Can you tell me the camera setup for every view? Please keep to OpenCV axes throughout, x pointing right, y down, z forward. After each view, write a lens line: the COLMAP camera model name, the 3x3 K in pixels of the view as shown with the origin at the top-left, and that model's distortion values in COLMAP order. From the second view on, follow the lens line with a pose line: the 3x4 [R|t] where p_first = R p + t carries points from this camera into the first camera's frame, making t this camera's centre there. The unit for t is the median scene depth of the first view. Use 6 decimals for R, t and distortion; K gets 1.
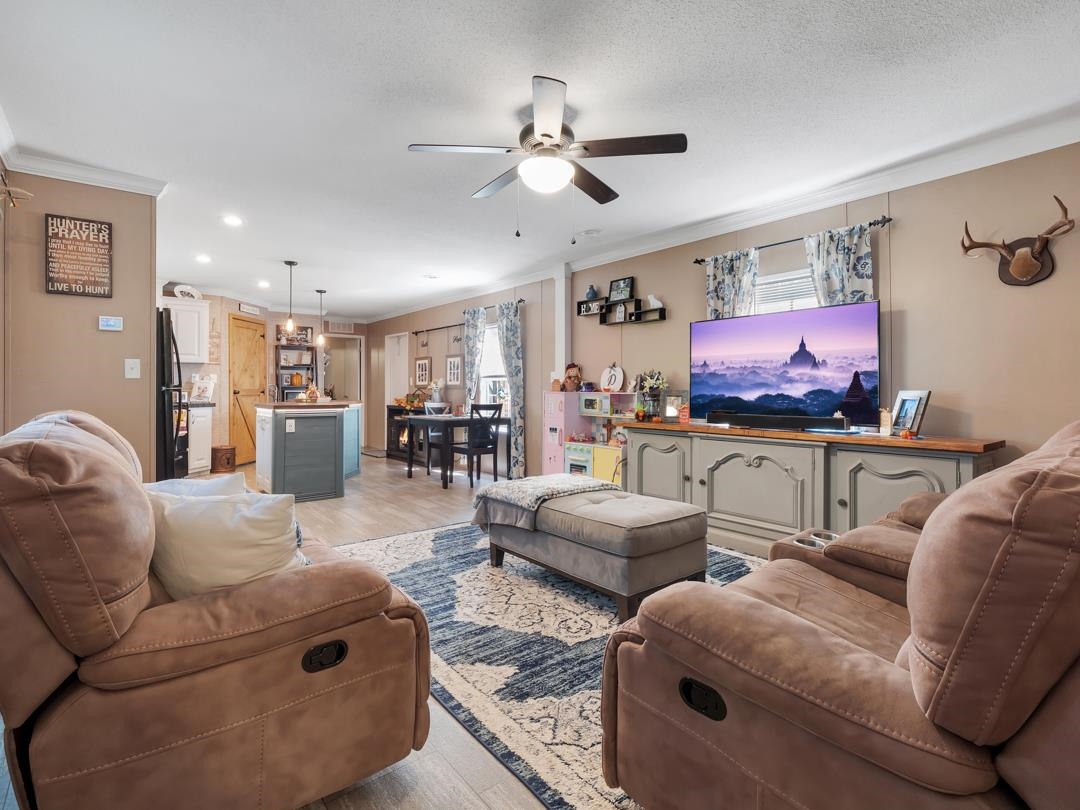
lens RADIAL K [[538.1, 0, 542.4], [0, 538.1, 395.6], [0, 0, 1]] dist [0.001277, 0.000473]
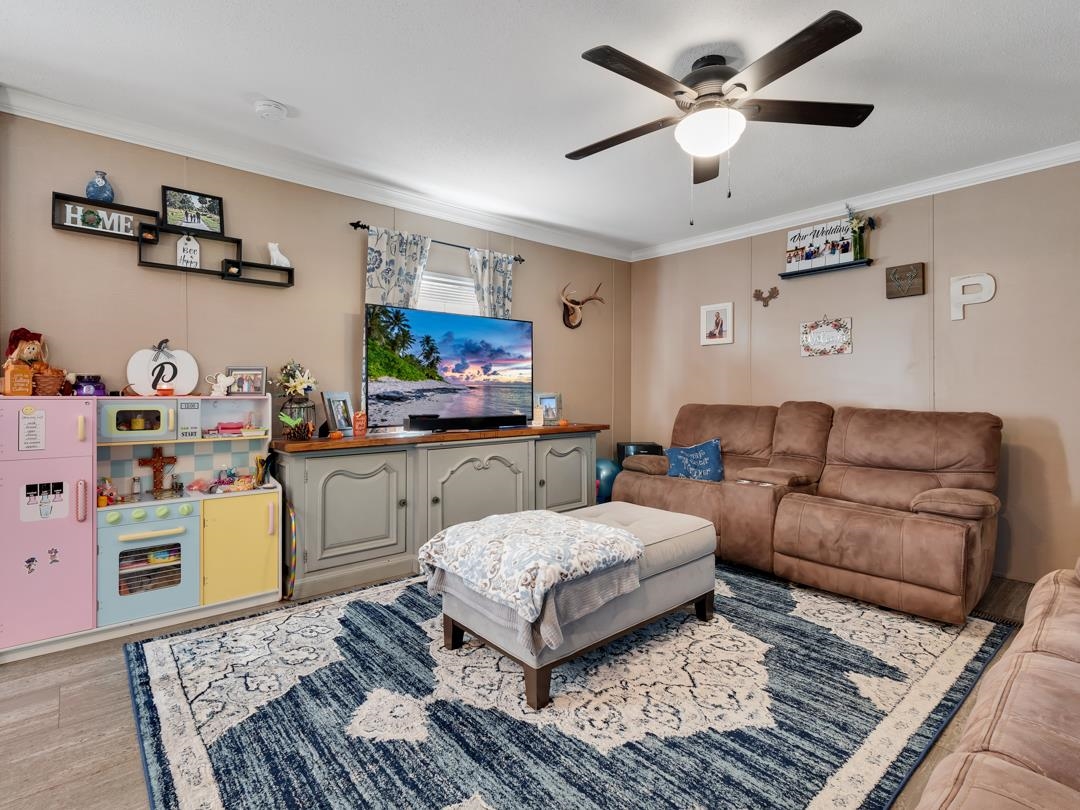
lens RADIAL K [[531.0, 0, 545.3], [0, 531.0, 393.5], [0, 0, 1]] dist [0.008570, -0.006528]
pose [[-0.040157, -0.002666, 0.999190, -0.700585], [0.009623, 0.999949, 0.003054, -0.010946], [-0.999147, 0.009738, -0.040130, 1.108696]]
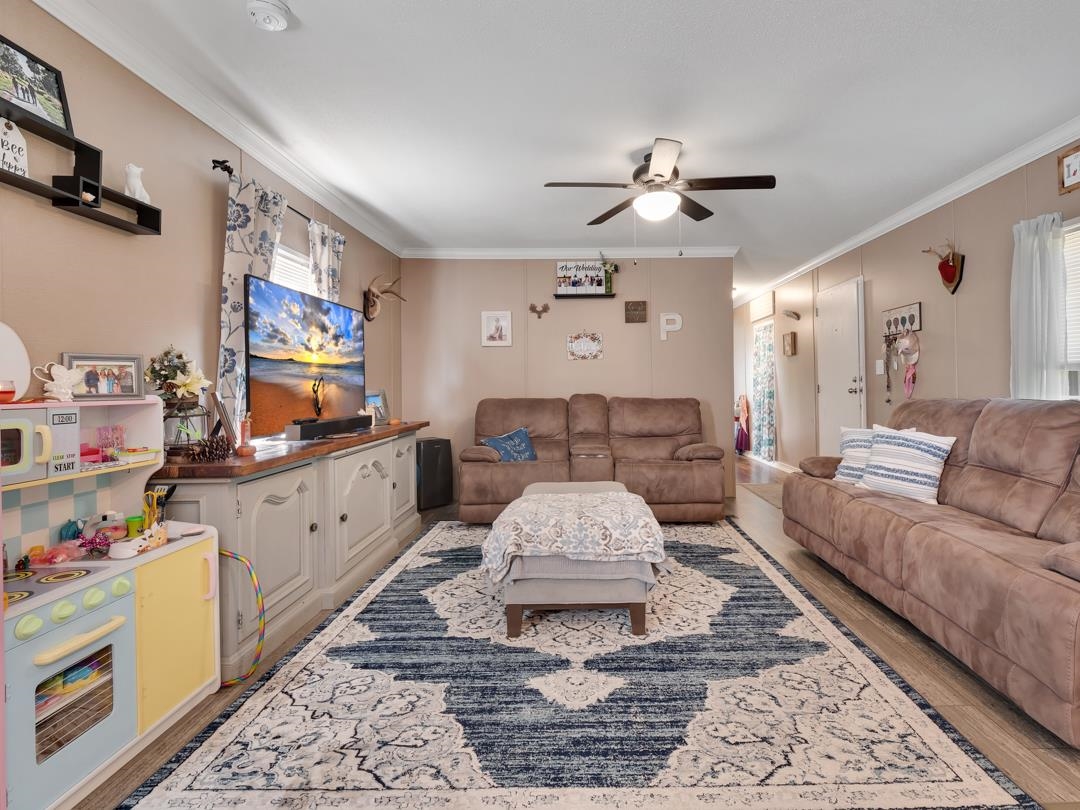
lens RADIAL K [[531.0, 0, 590.7], [0, 531.0, 383.8], [0, 0, 1]] dist [0.008570, -0.006528]
pose [[-0.785030, 0.010182, 0.619374, -0.522365], [0.016438, 0.999855, 0.004397, -0.021270], [-0.619240, 0.013633, -0.785083, 1.743323]]
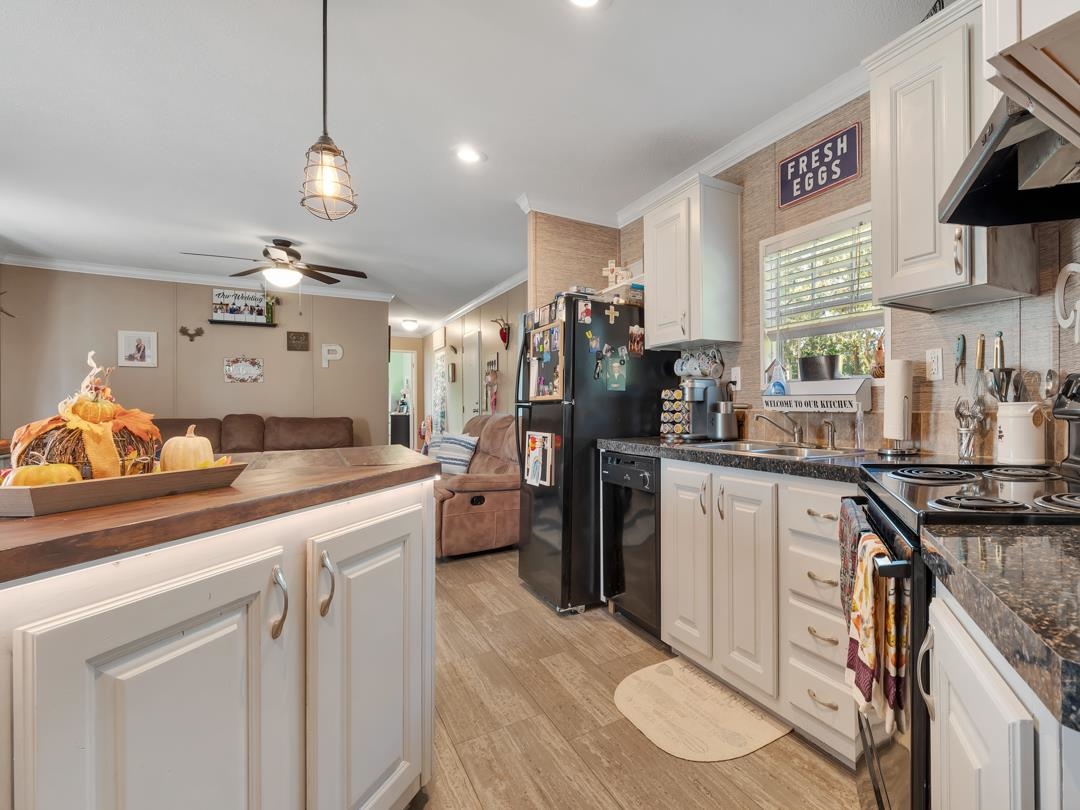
lens RADIAL K [[498.5, 0, 566.5], [0, 498.5, 402.0], [0, 0, 1]] dist [0.000111, -0.000016]
pose [[-0.990233, 0.008885, 0.139139, -0.804663], [0.009738, 0.999938, 0.005452, -0.022814], [-0.139081, 0.006754, -0.990258, 1.973096]]
